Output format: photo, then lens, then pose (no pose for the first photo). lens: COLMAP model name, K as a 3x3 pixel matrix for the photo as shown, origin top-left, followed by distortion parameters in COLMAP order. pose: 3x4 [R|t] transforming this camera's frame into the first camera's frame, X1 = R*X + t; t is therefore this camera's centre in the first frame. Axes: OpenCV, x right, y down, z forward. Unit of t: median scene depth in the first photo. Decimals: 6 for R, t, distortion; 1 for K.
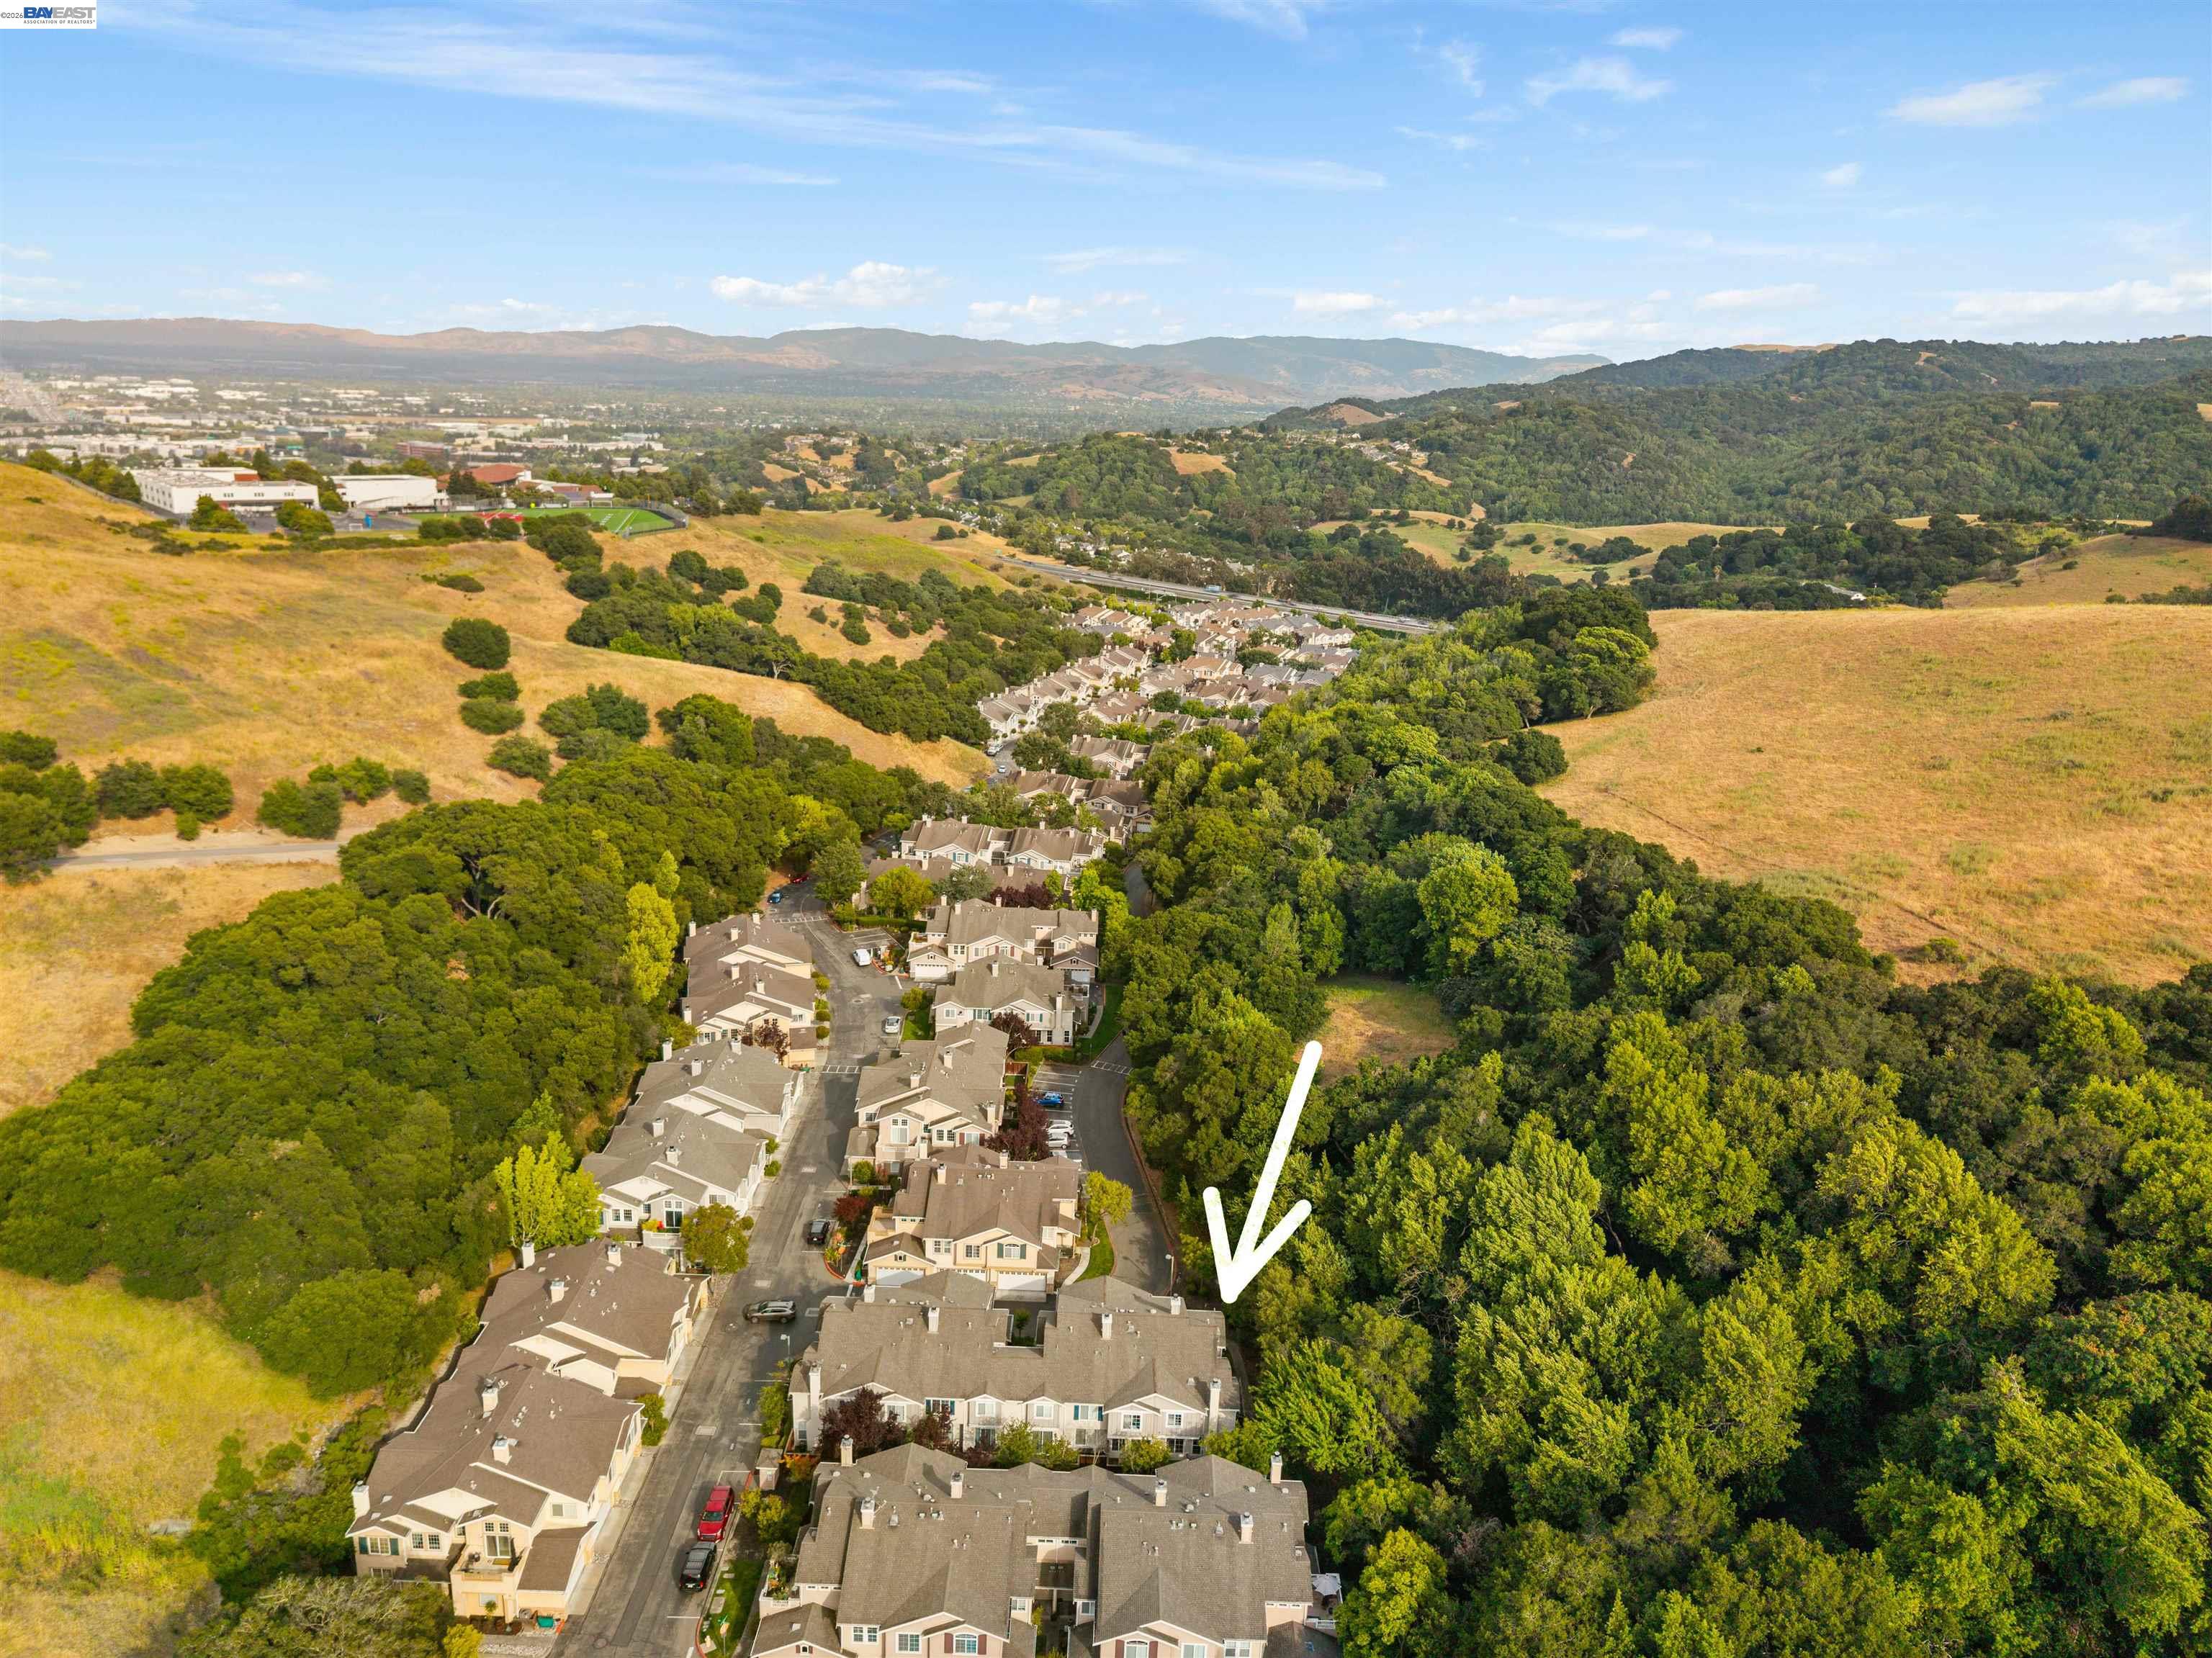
lens RADIAL K [[1555.2, 0, 1097.1], [0, 1555.2, 819.4], [0, 0, 1]] dist [-0.002547, -0.001164]
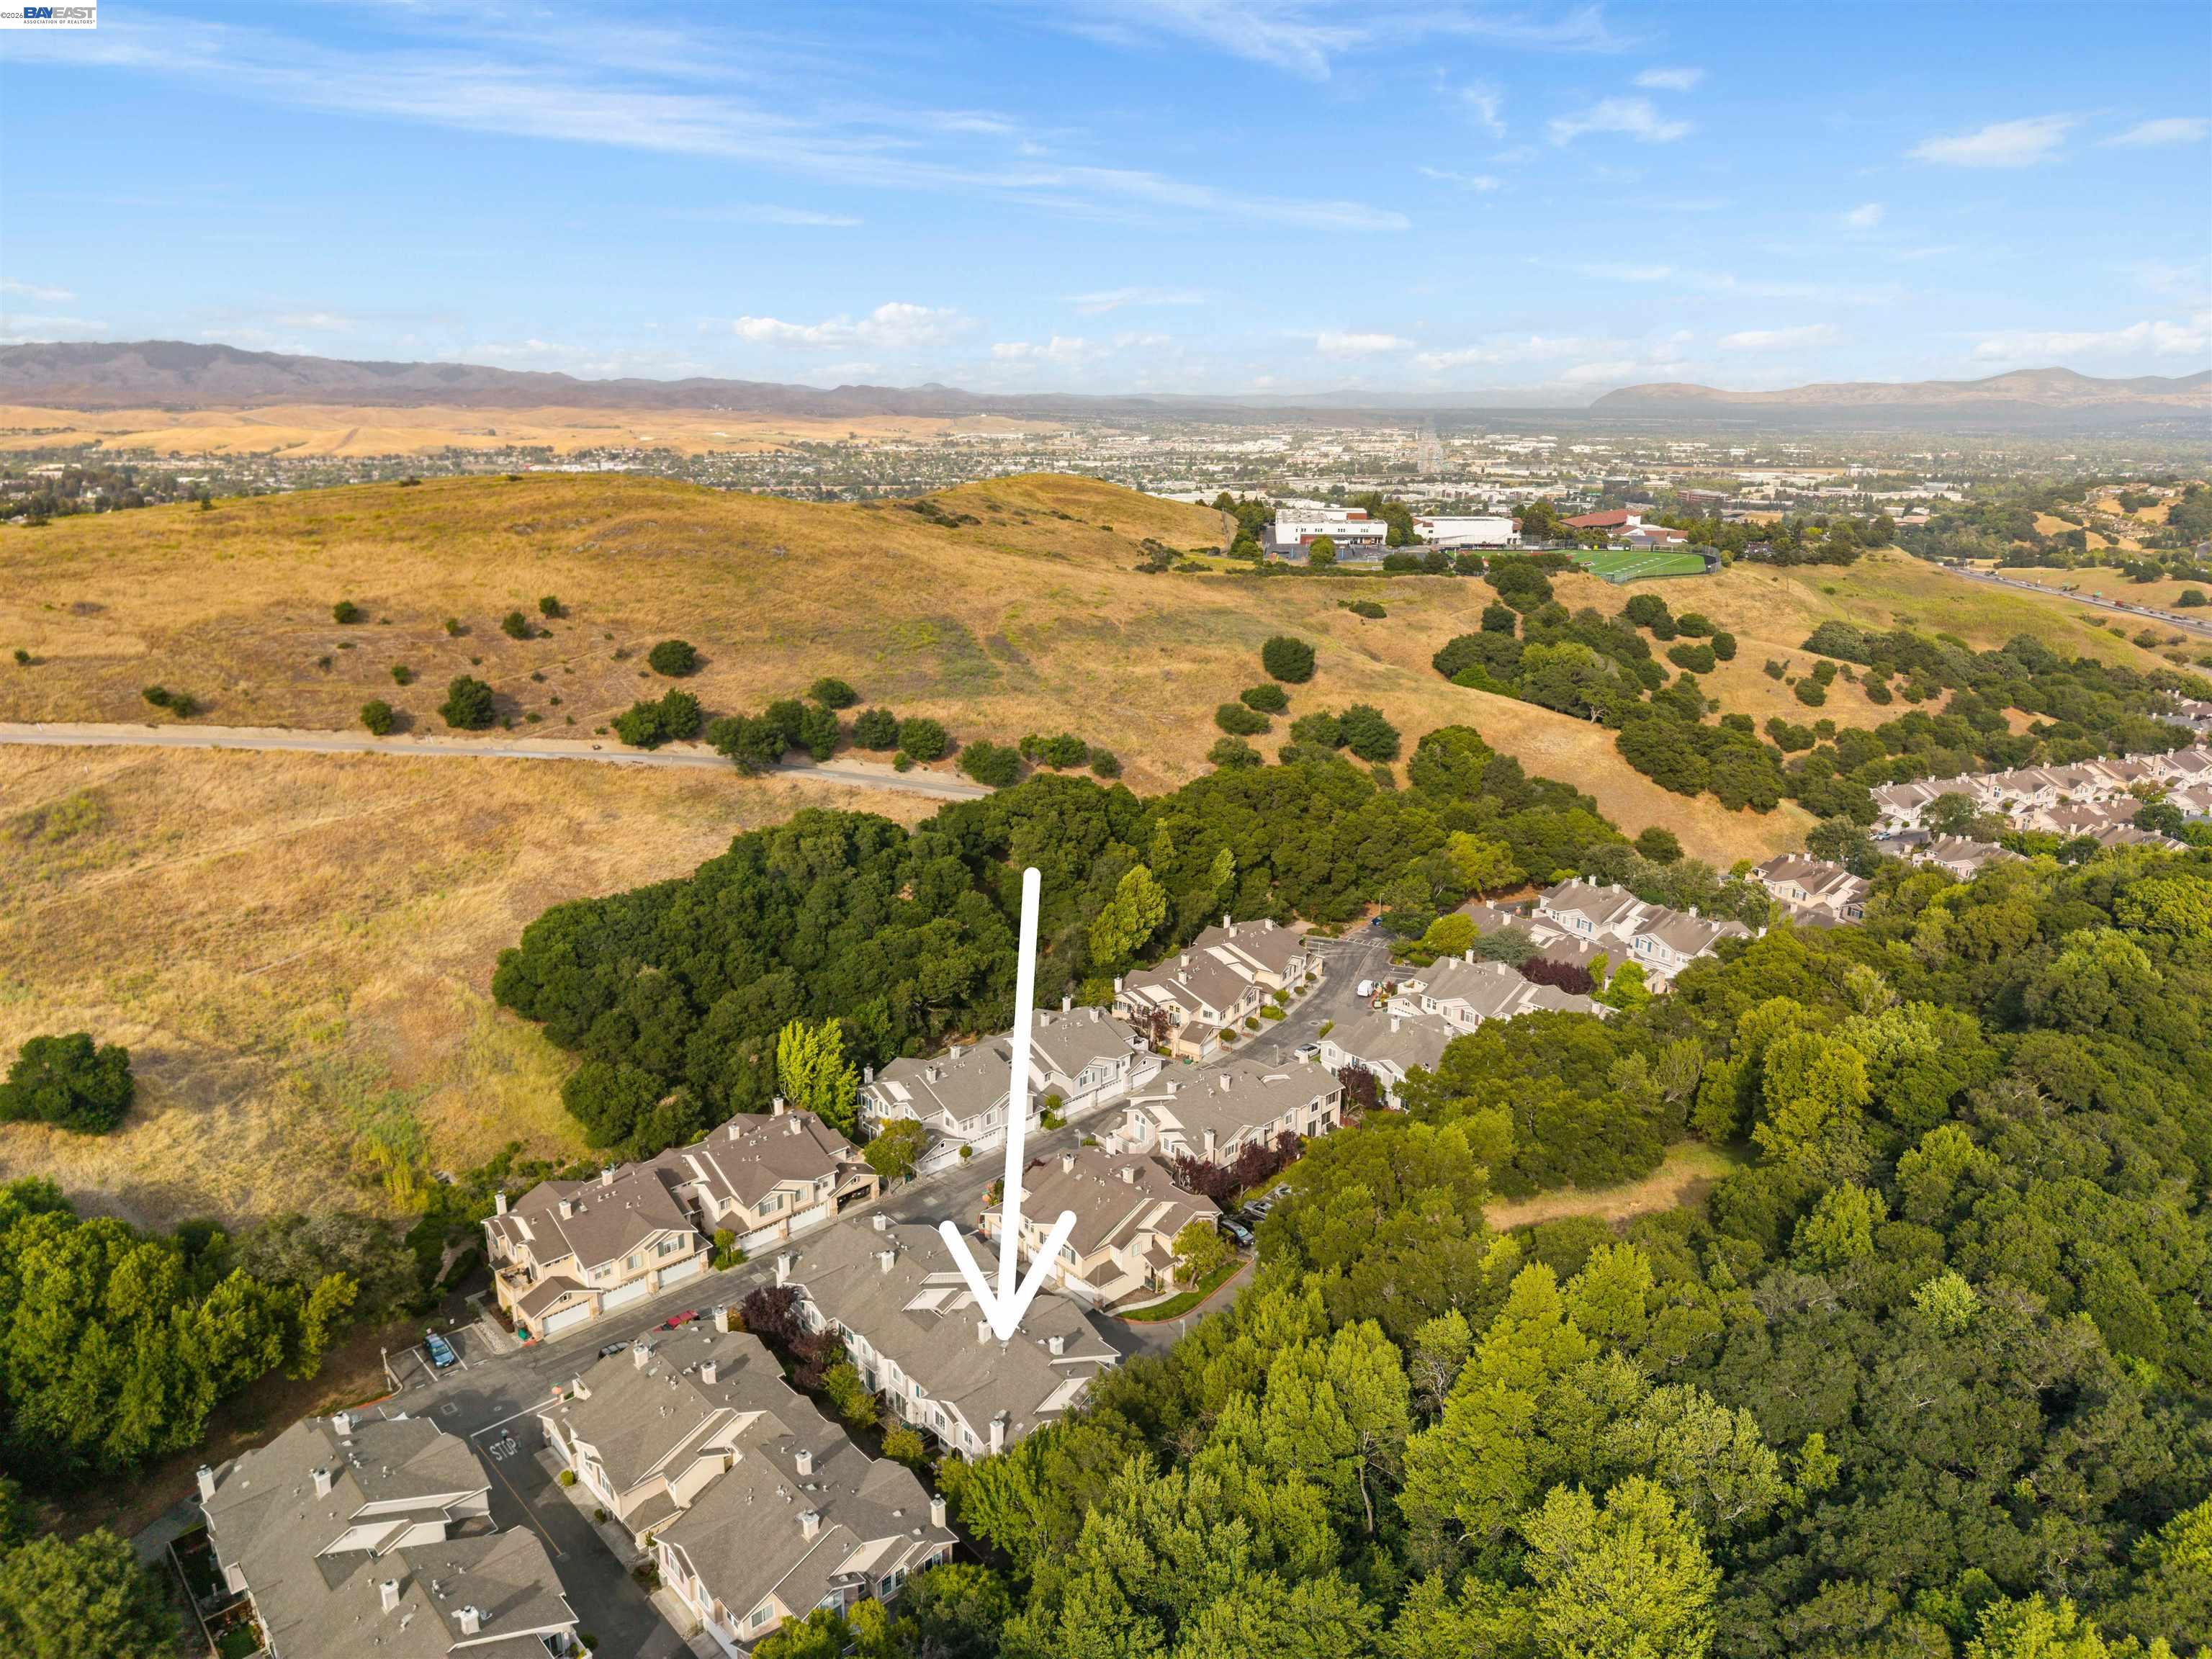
lens RADIAL K [[1512.7, 0, 1106.0], [0, 1512.7, 829.5], [0, 0, 1]] dist [0.001951, 0.000774]
pose [[0.681107, 0.162180, -0.713997, 0.120935], [-0.176064, 0.982825, 0.055288, -0.010534], [0.710700, 0.088052, 0.697963, 0.057365]]
